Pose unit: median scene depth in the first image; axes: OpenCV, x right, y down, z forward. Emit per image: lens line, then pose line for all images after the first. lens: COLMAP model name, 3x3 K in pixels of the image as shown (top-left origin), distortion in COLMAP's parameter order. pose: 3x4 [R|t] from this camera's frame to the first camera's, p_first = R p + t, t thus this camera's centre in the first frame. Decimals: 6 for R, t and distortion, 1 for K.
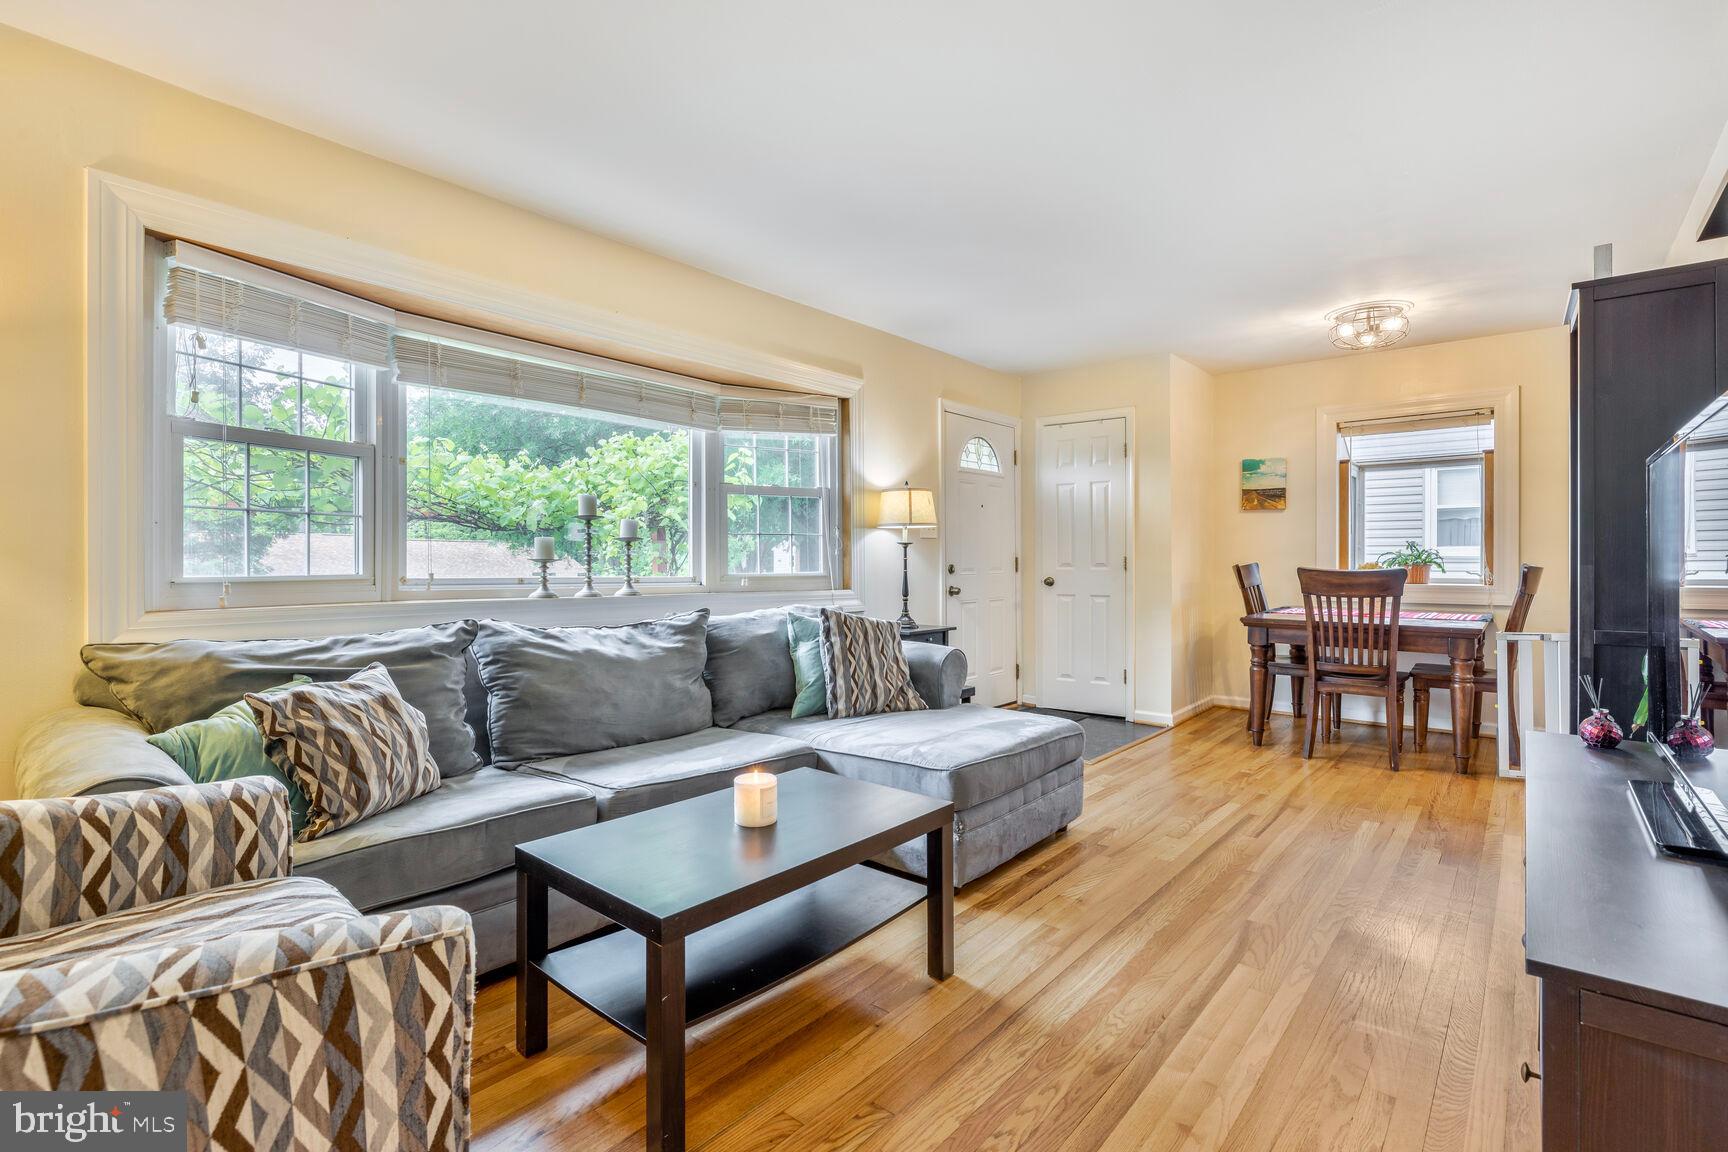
lens RADIAL K [[796.1, 0, 865.3], [0, 796.1, 565.8], [0, 0, 1]] dist [-0.002570, -0.001179]
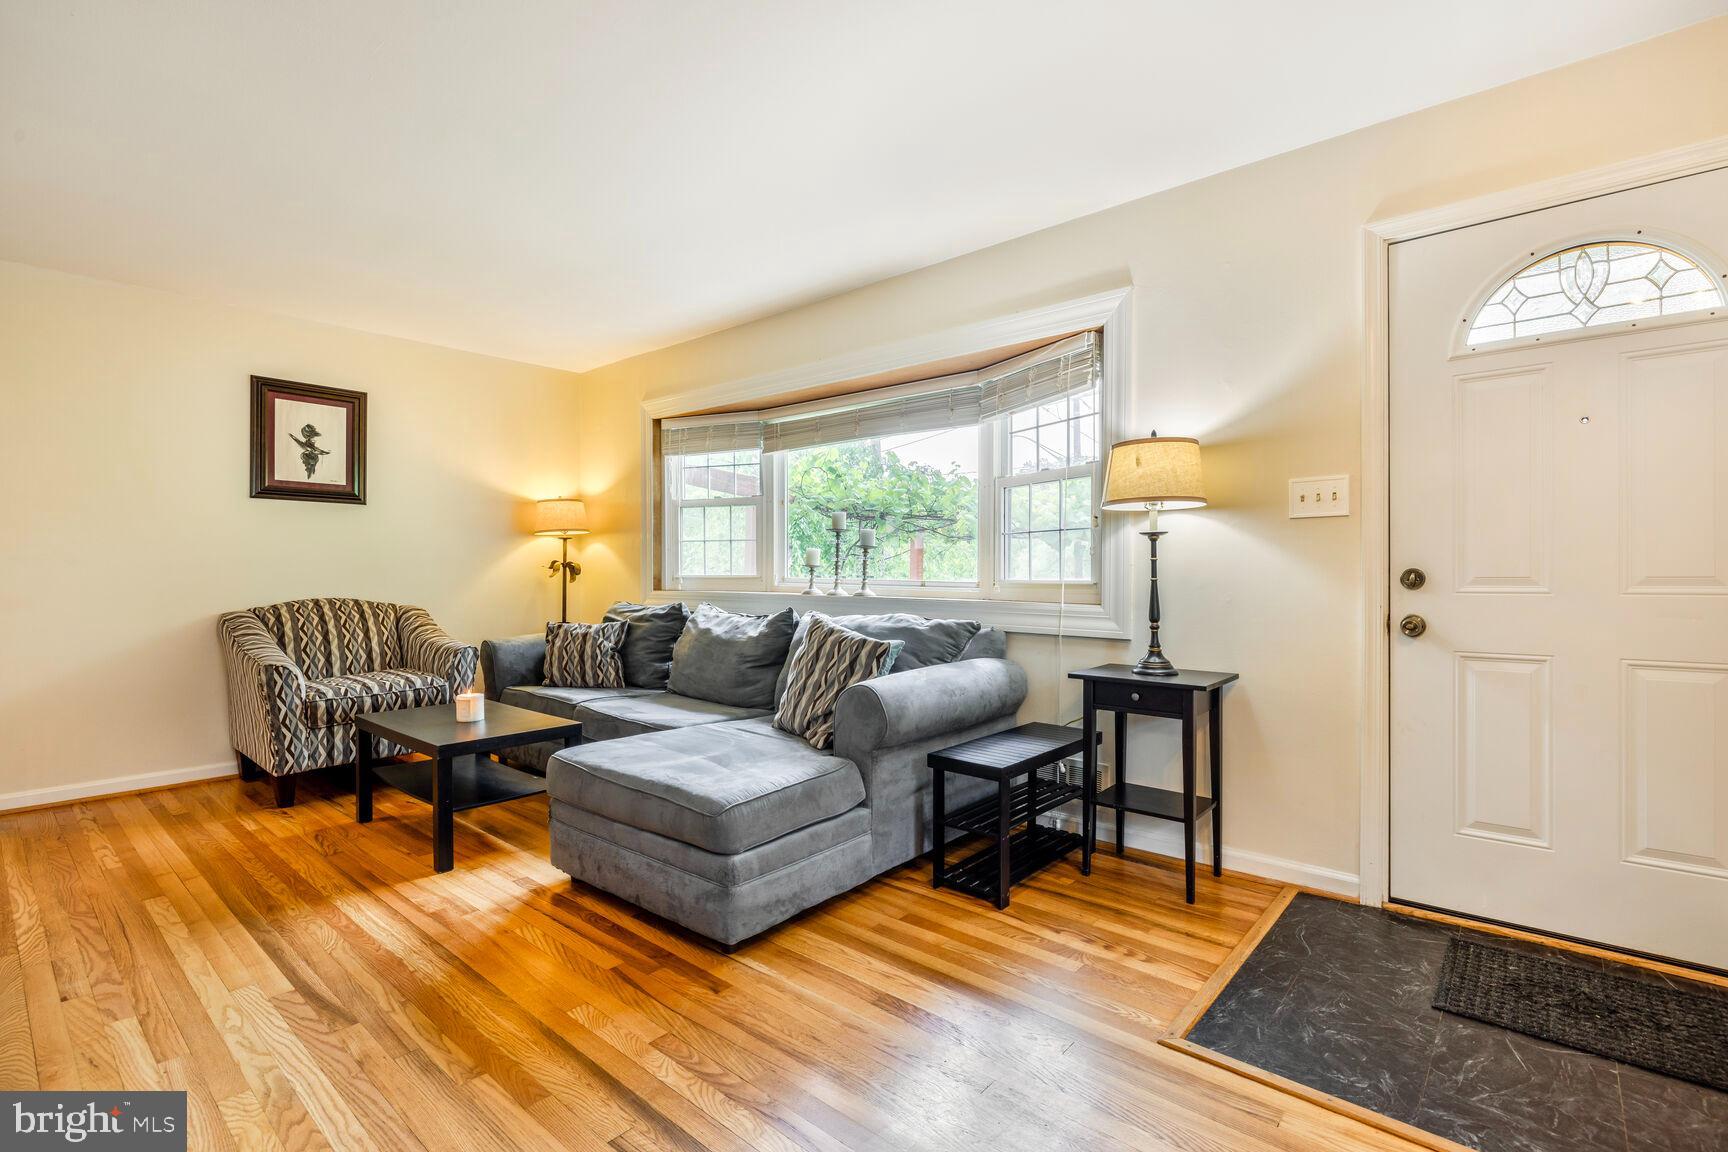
lens RADIAL K [[796.1, 0, 866.0], [0, 796.1, 574.0], [0, 0, 1]] dist [-0.002570, -0.001179]
pose [[-0.012251, 0.004791, -0.999913, 1.015135], [-0.002697, 0.999985, 0.004824, 0.000600], [0.999921, 0.002755, -0.012238, 1.222597]]
